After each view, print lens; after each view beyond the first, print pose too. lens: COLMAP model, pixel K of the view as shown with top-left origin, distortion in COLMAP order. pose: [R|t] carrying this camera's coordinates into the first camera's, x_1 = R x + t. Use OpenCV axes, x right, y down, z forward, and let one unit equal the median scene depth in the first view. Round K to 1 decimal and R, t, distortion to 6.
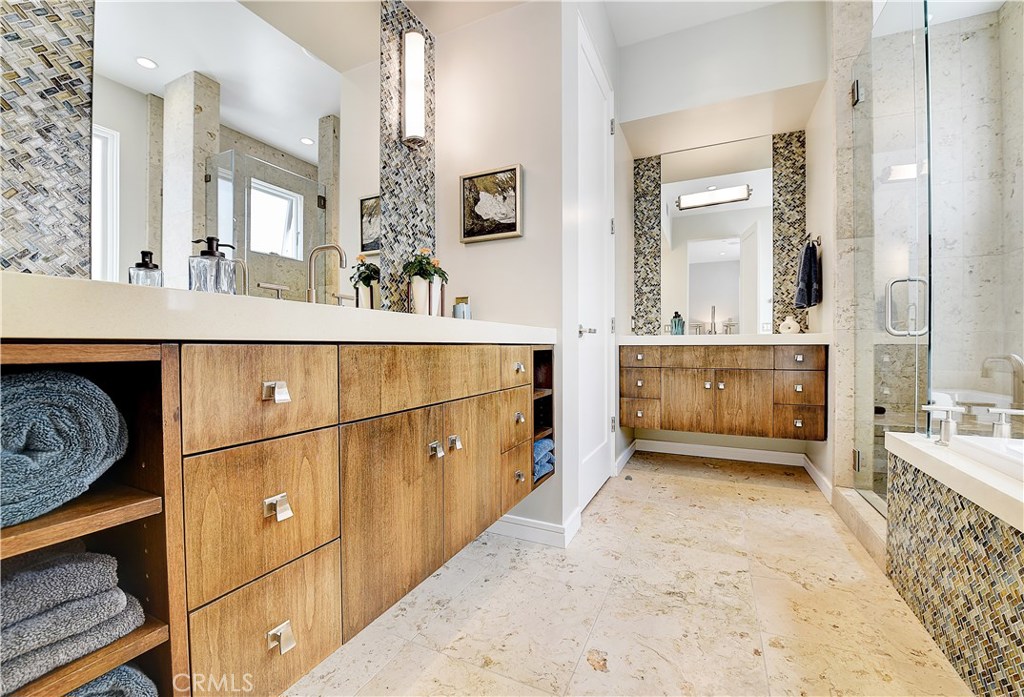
lens RADIAL K [[418.8, 0, 495.2], [0, 418.8, 350.2], [0, 0, 1]] dist [-0.017144, -0.000099]
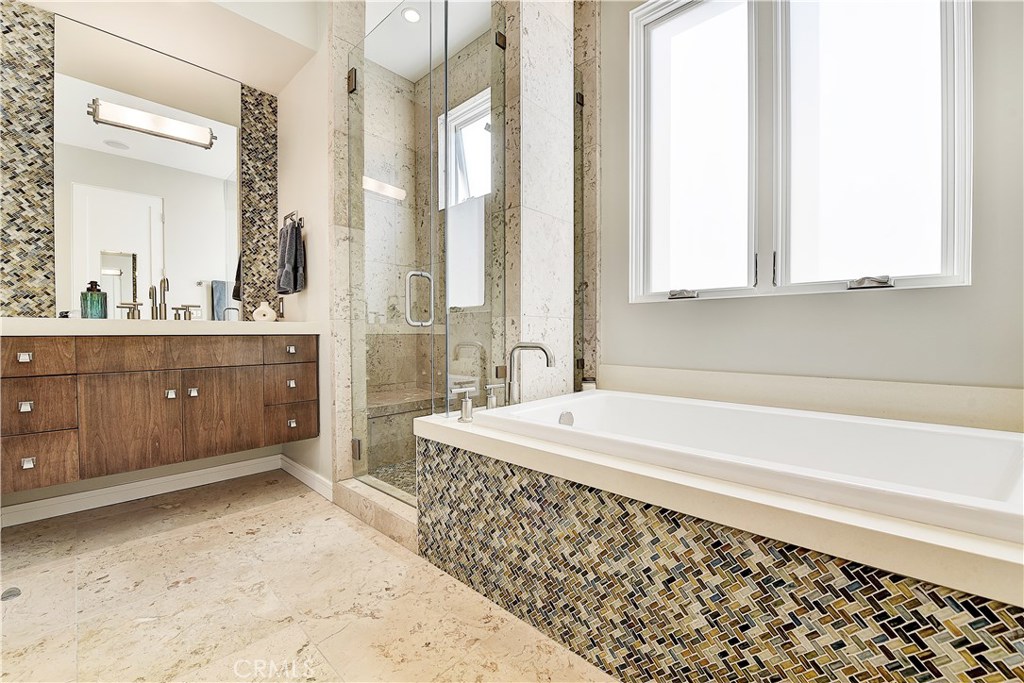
lens RADIAL K [[409.2, 0, 511.6], [0, 409.2, 343.2], [0, 0, 1]] dist [-0.014351, -0.001827]
pose [[0.249331, -0.020089, 0.968210, 0.009745], [0.012332, 0.999770, 0.017568, -0.003984], [-0.968340, 0.007560, 0.249521, 0.310475]]
